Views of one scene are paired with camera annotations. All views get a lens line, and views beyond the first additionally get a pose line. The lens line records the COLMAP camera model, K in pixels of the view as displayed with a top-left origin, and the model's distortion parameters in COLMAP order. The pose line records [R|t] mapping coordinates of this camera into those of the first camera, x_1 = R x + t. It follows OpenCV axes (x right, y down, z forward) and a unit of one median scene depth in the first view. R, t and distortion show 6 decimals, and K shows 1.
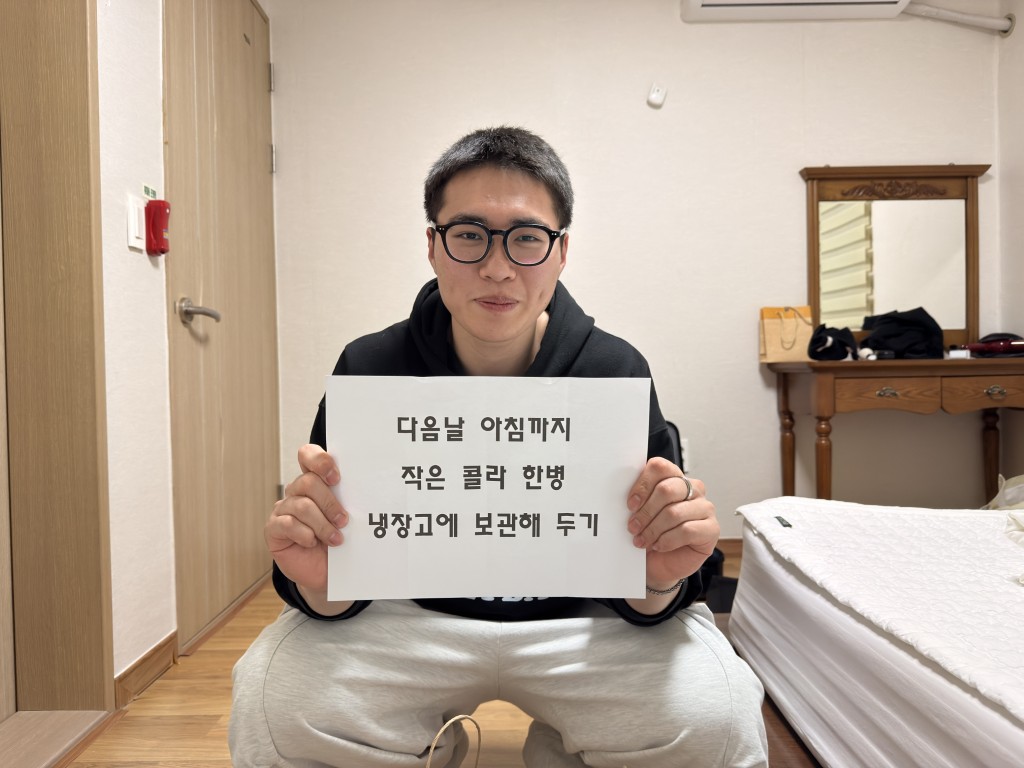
lens RADIAL K [[723.9, 0, 511.7], [0, 723.9, 381.7], [0, 0, 1]] dist [0.008720, -0.017952]
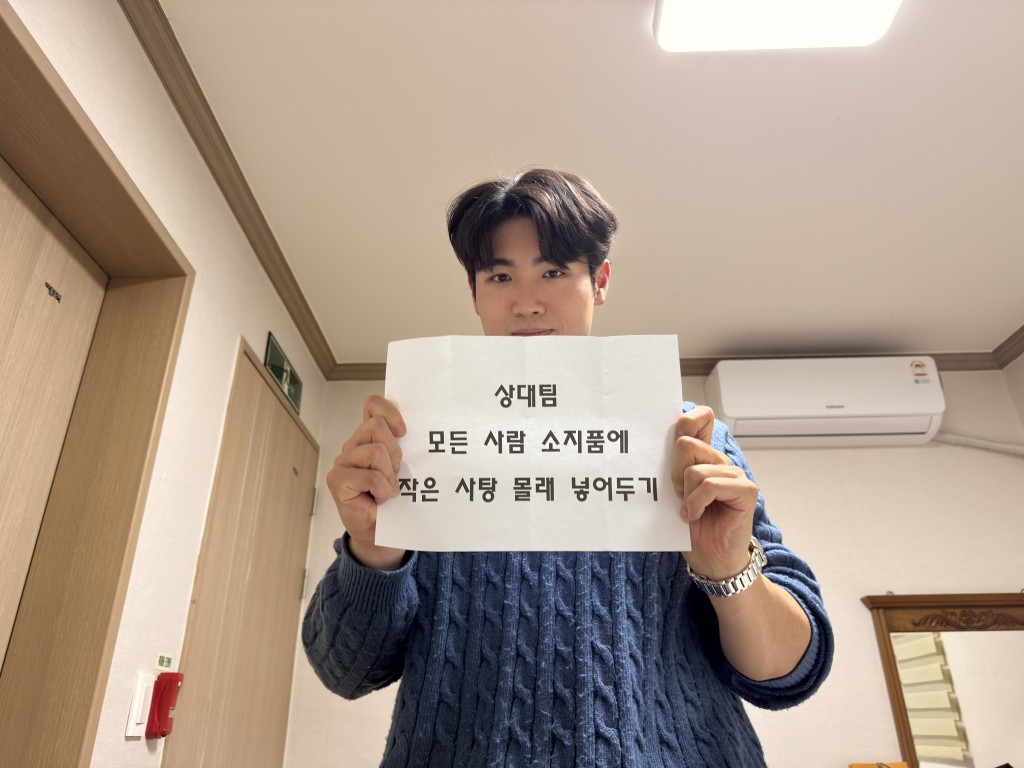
lens RADIAL K [[723.9, 0, 510.3], [0, 723.9, 392.3], [0, 0, 1]] dist [0.008720, -0.017952]
pose [[0.999642, -0.003576, -0.026497, -0.038471], [-0.008694, 0.893697, -0.448587, -0.140217], [0.025285, 0.448657, 0.893347, 0.047955]]
